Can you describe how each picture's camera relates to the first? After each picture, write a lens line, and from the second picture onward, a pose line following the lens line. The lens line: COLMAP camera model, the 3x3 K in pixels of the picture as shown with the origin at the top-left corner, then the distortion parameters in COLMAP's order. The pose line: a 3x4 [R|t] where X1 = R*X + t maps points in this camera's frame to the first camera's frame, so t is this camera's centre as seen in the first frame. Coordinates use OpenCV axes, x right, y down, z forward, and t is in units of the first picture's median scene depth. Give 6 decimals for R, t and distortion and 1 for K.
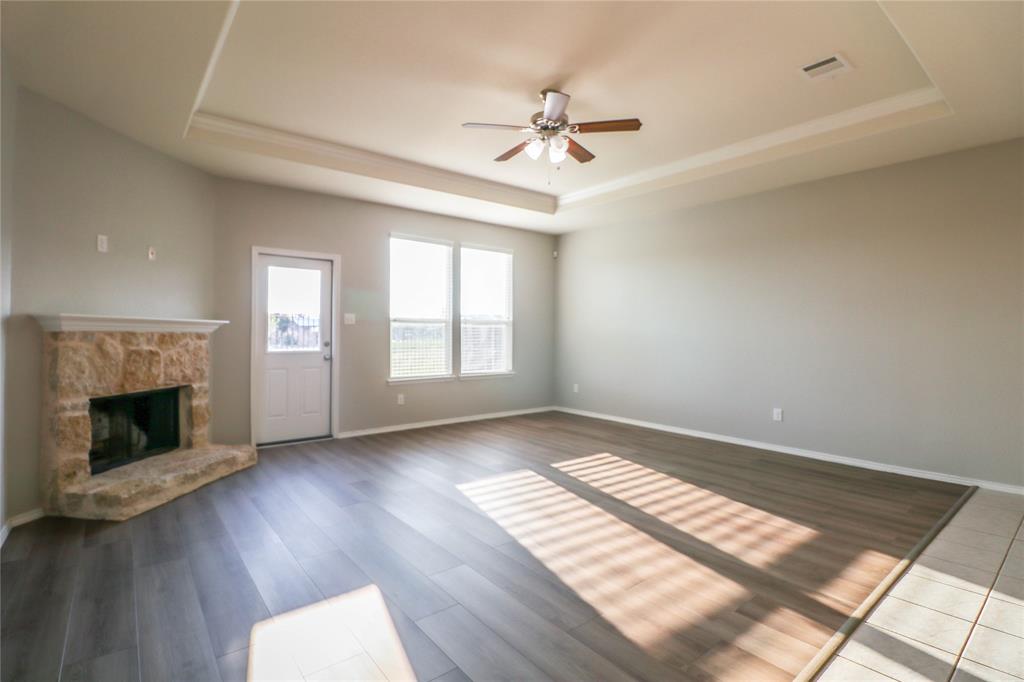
lens RADIAL K [[486.1, 0, 499.1], [0, 486.1, 338.5], [0, 0, 1]] dist [0.000101, -0.012832]
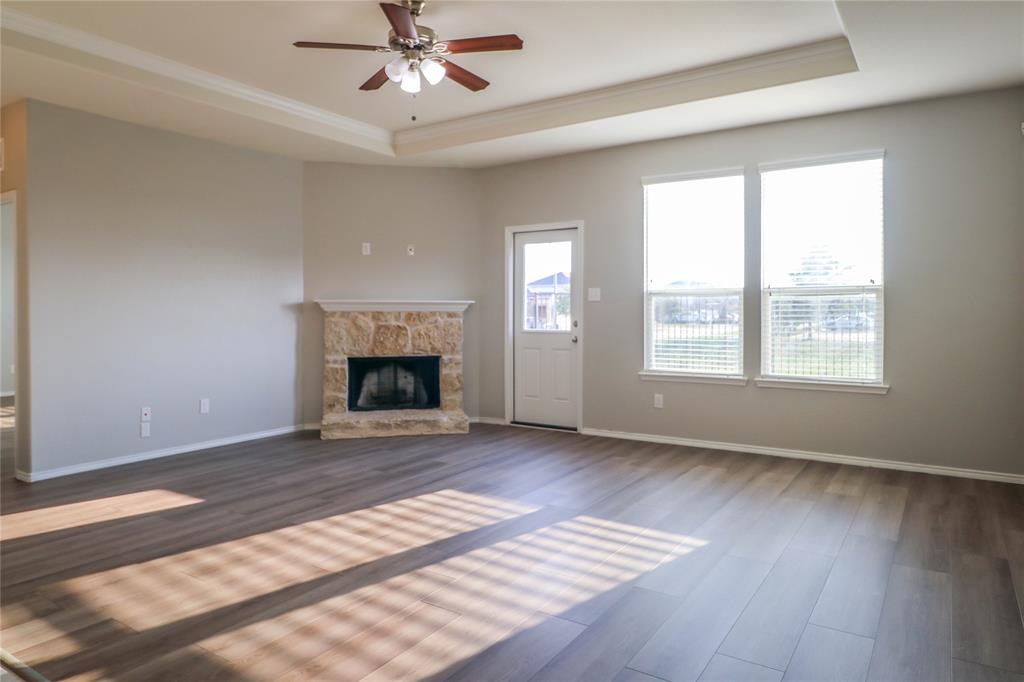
lens RADIAL K [[642.7, 0, 513.1], [0, 642.7, 325.2], [0, 0, 1]] dist [-0.002045, -0.001430]
pose [[0.323683, 0.017029, -0.946012, 1.004072], [-0.006920, 0.999854, 0.015631, -0.005440], [0.946140, 0.001487, 0.323753, 0.732335]]
